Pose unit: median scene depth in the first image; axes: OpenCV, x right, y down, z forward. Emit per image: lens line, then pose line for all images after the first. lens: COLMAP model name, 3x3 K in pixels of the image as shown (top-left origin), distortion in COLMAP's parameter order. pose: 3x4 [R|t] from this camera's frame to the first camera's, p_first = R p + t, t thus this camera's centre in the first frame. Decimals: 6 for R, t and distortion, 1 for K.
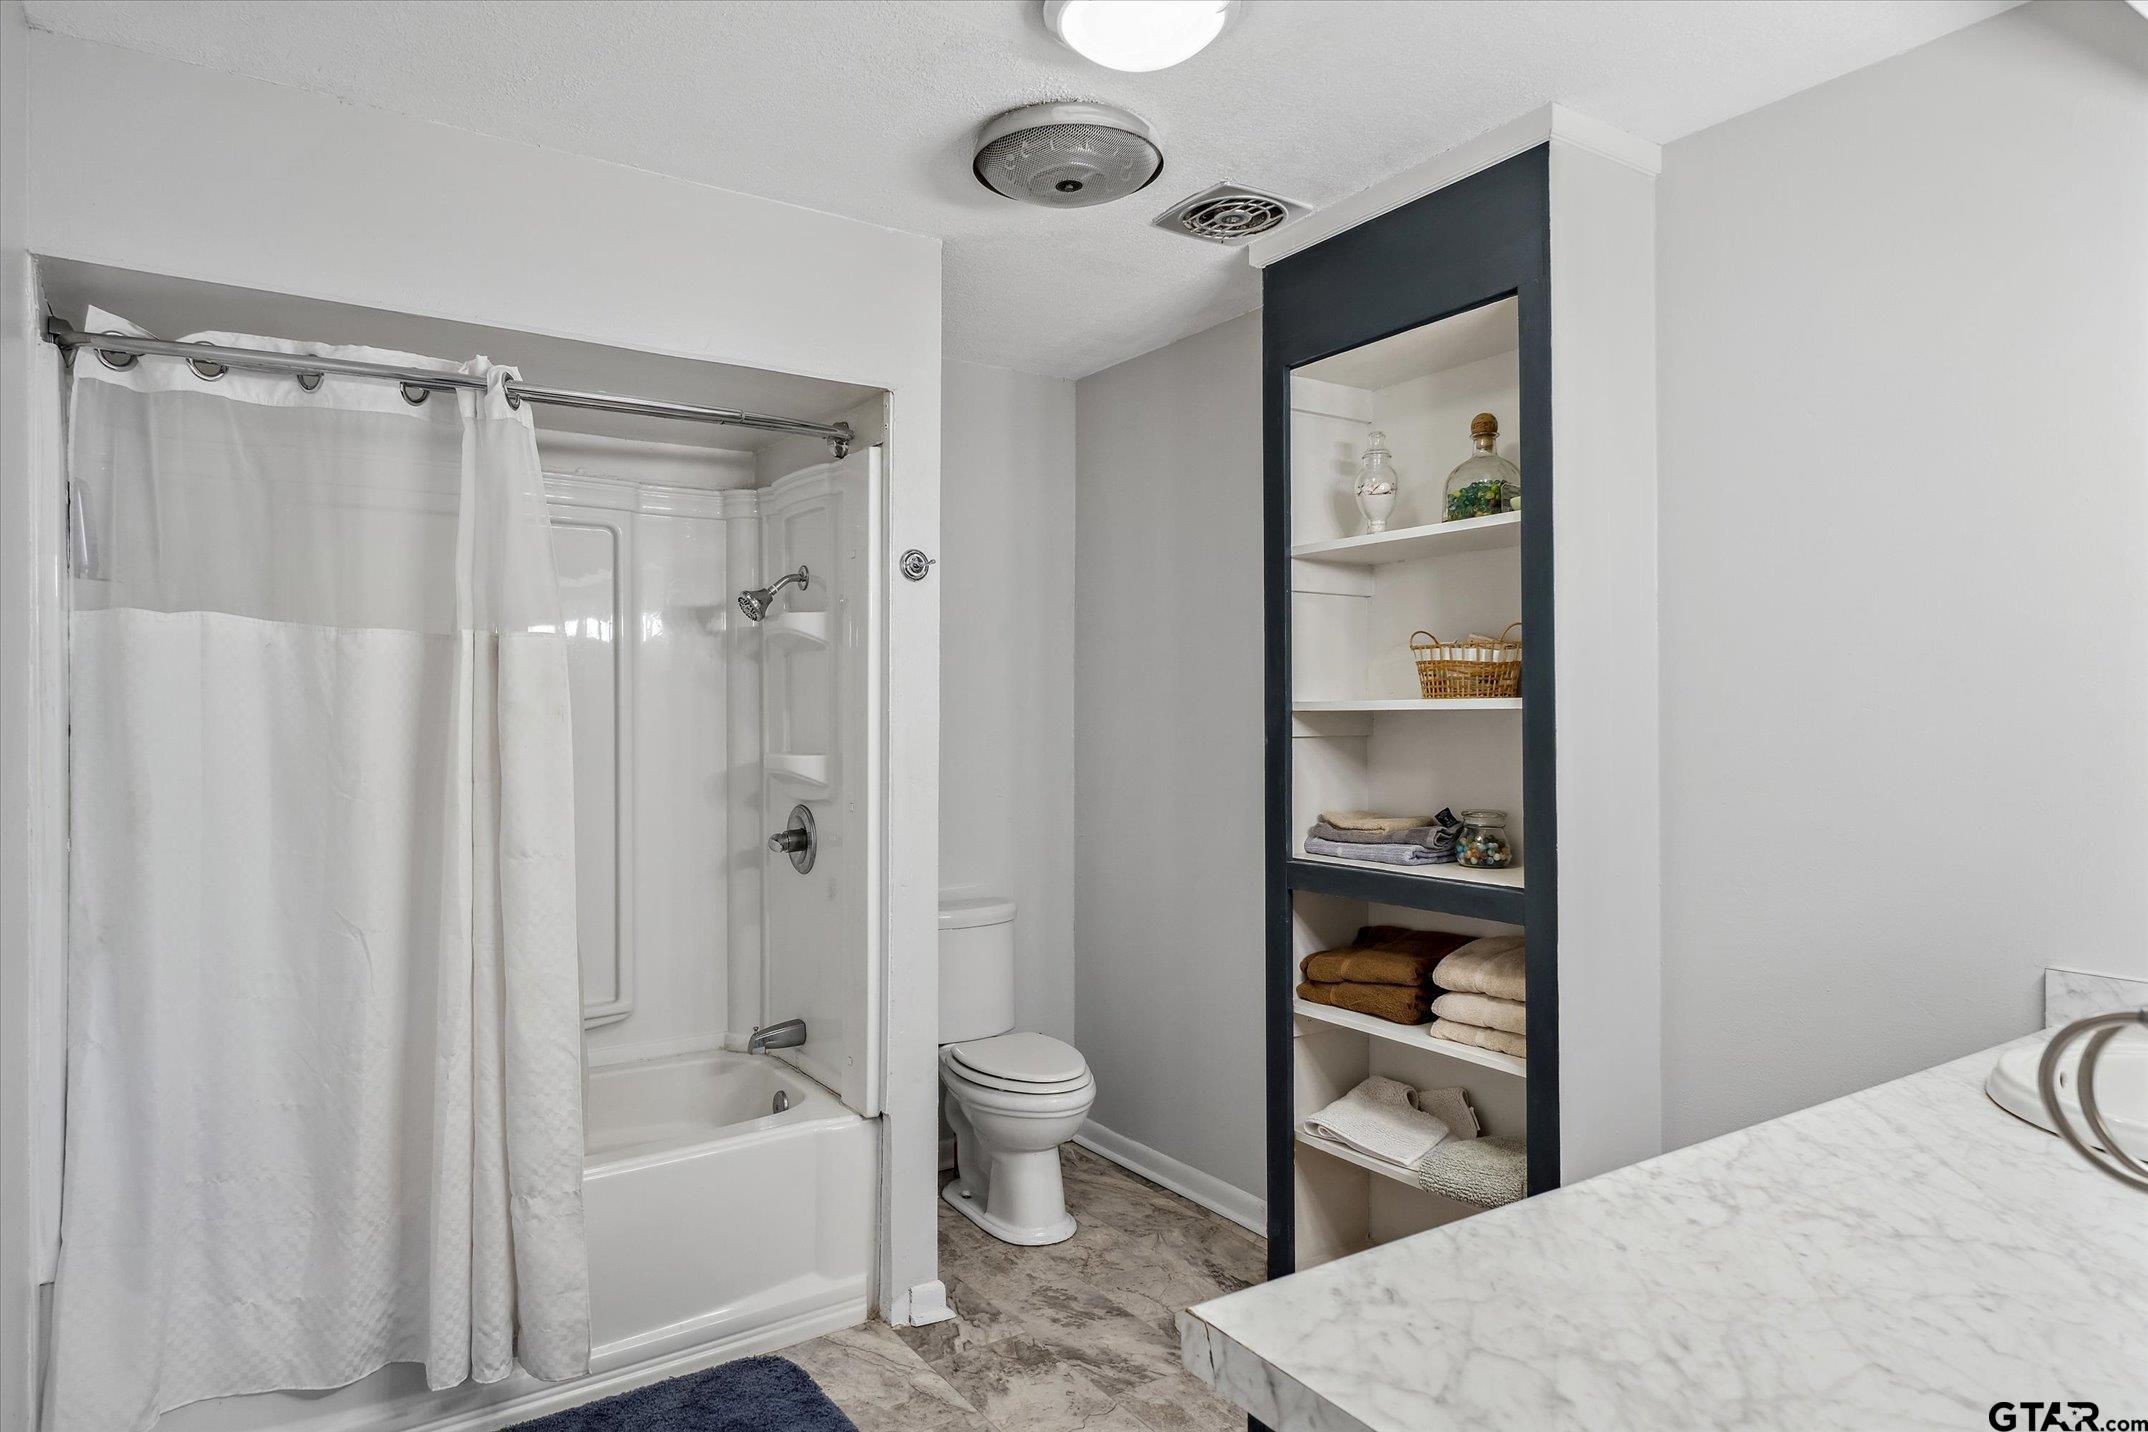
lens RADIAL K [[1272.1, 0, 1076.6], [0, 1272.1, 711.4], [0, 0, 1]] dist [-0.006401, 0.001754]
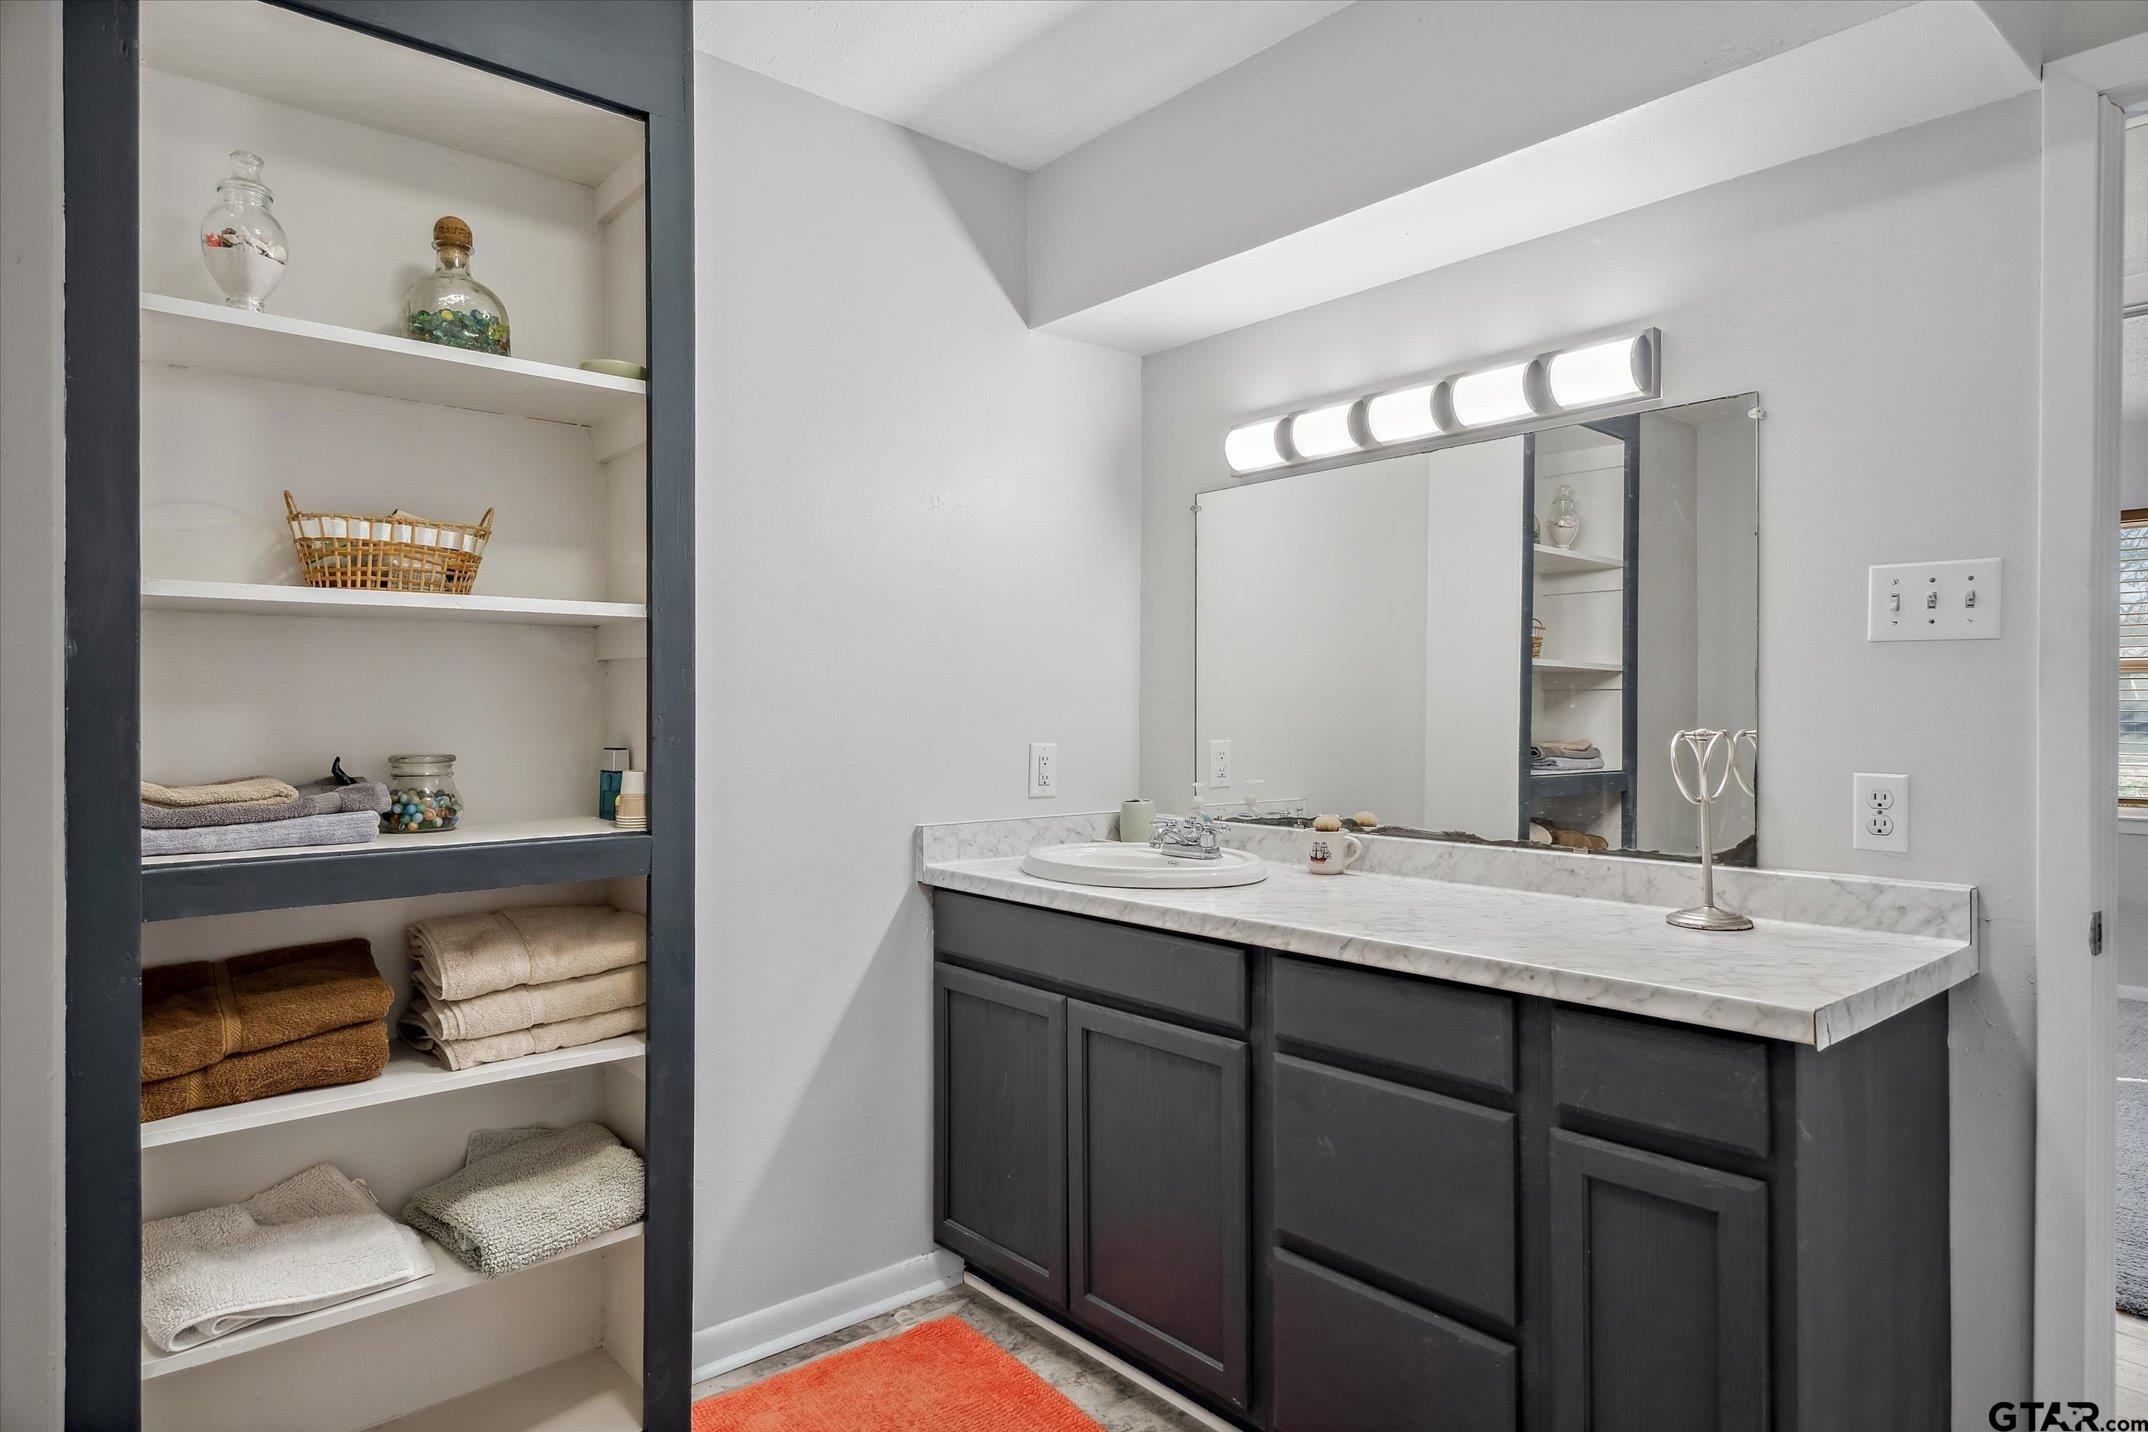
lens RADIAL K [[1246.9, 0, 1074.8], [0, 1246.9, 667.5], [0, 0, 1]] dist [-0.002704, -0.000005]
pose [[-0.133892, 0.009721, 0.990948, -0.436390], [-0.022123, 0.999673, -0.012795, 0.030474], [-0.990749, -0.023636, -0.133633, 0.718244]]
